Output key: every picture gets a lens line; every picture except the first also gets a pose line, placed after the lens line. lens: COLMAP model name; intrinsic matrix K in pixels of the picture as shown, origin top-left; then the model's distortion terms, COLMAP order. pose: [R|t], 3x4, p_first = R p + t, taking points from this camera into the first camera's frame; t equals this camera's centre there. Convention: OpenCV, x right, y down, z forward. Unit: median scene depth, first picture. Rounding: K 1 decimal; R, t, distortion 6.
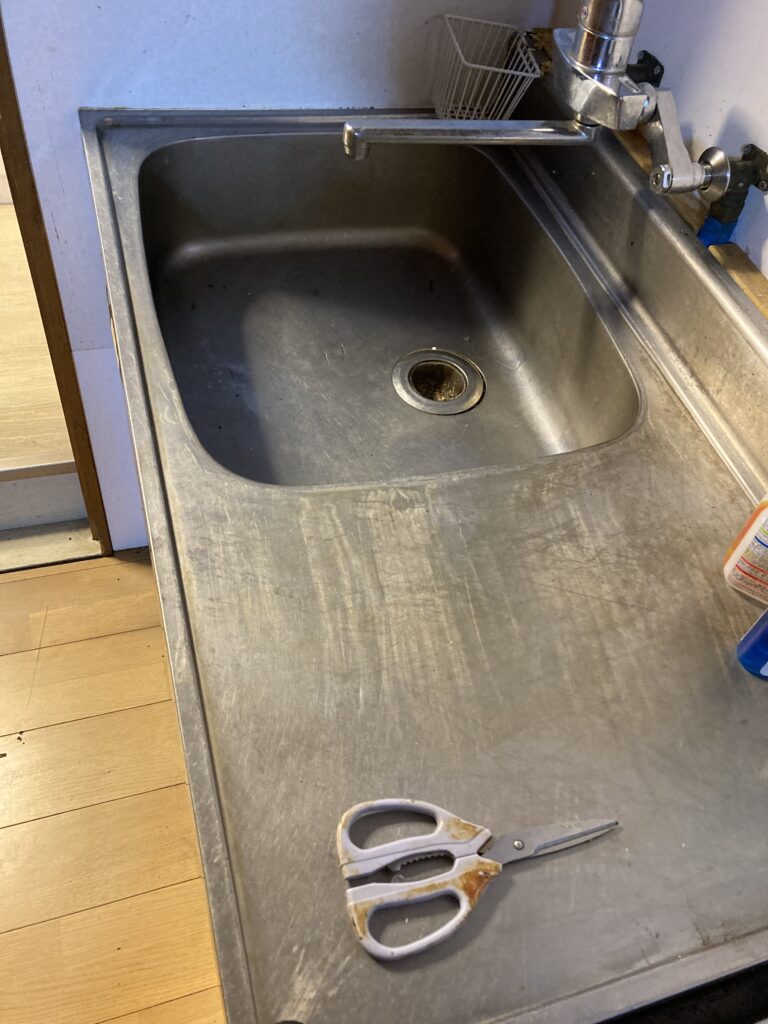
lens RADIAL K [[840.9, 0, 385.8], [0, 840.9, 515.0], [0, 0, 1]] dist [0.042729, -0.034704]
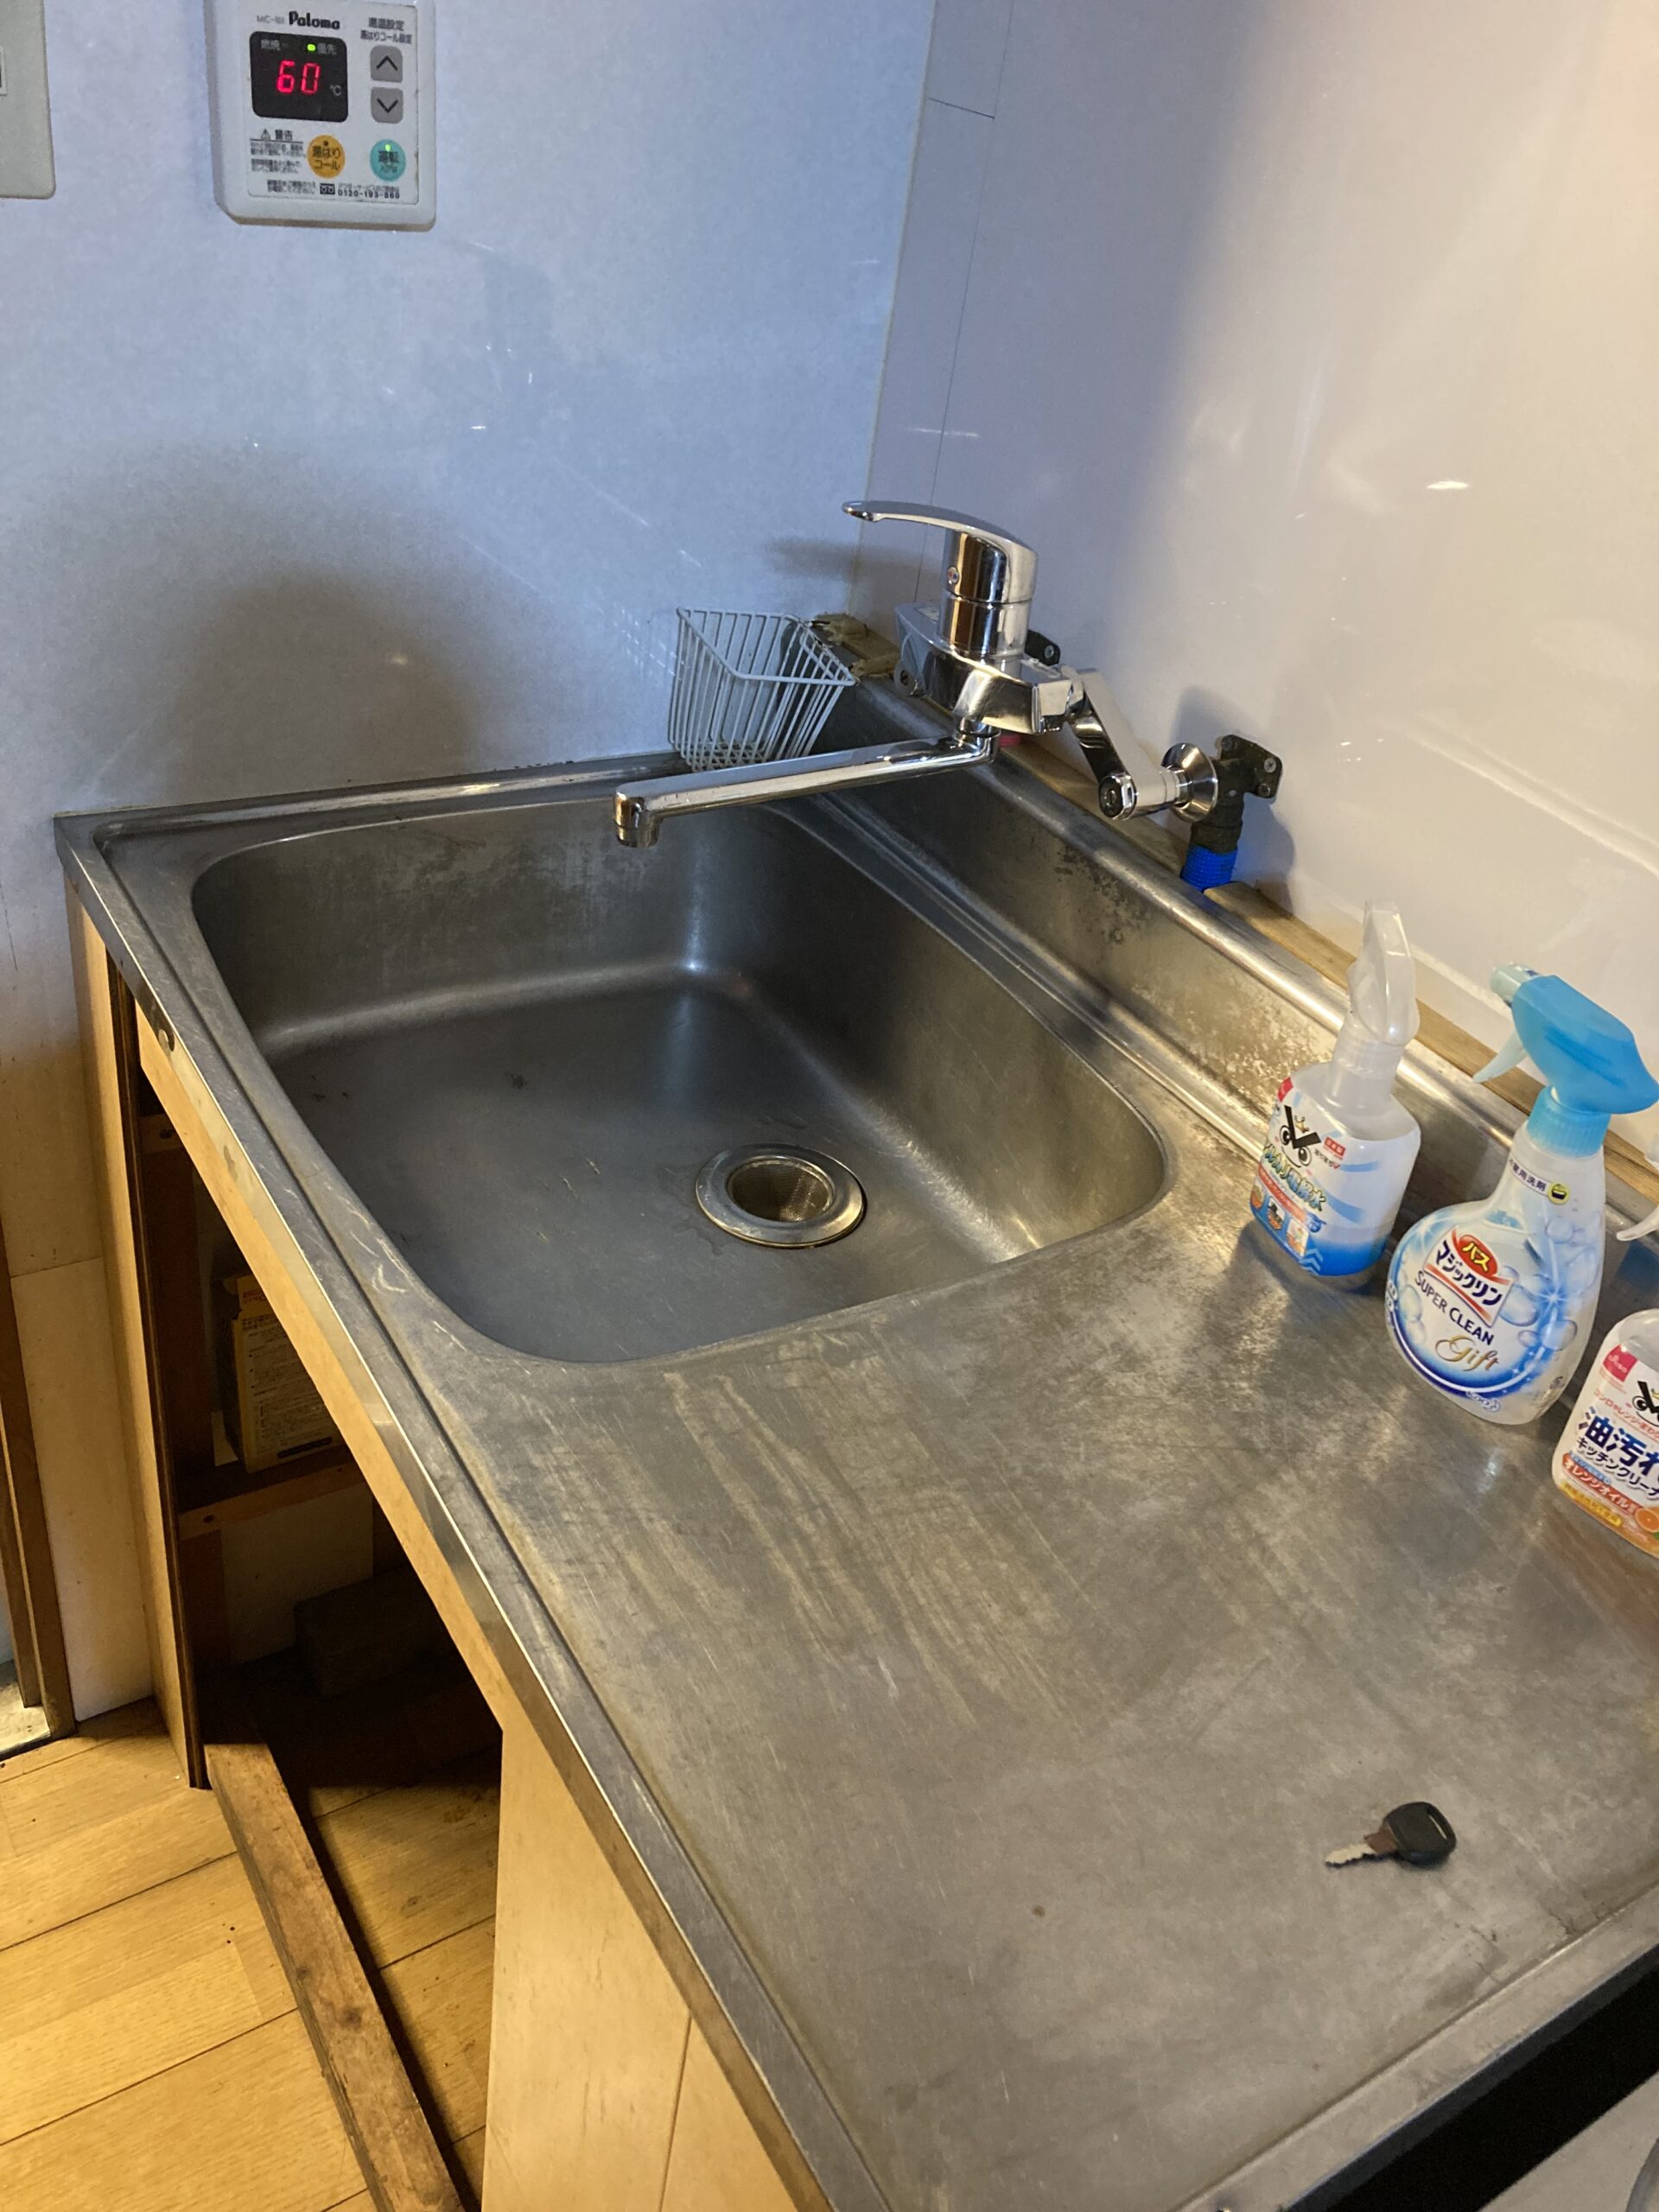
lens RADIAL K [[1816.4, 0, 826.5], [0, 1816.4, 1101.6], [0, 0, 1]] dist [0.042729, -0.034704]
pose [[0.967115, -0.144882, 0.209041, -0.212245], [0.196498, 0.947456, -0.252421, 0.126565], [-0.161486, 0.285196, 0.944767, -0.194420]]
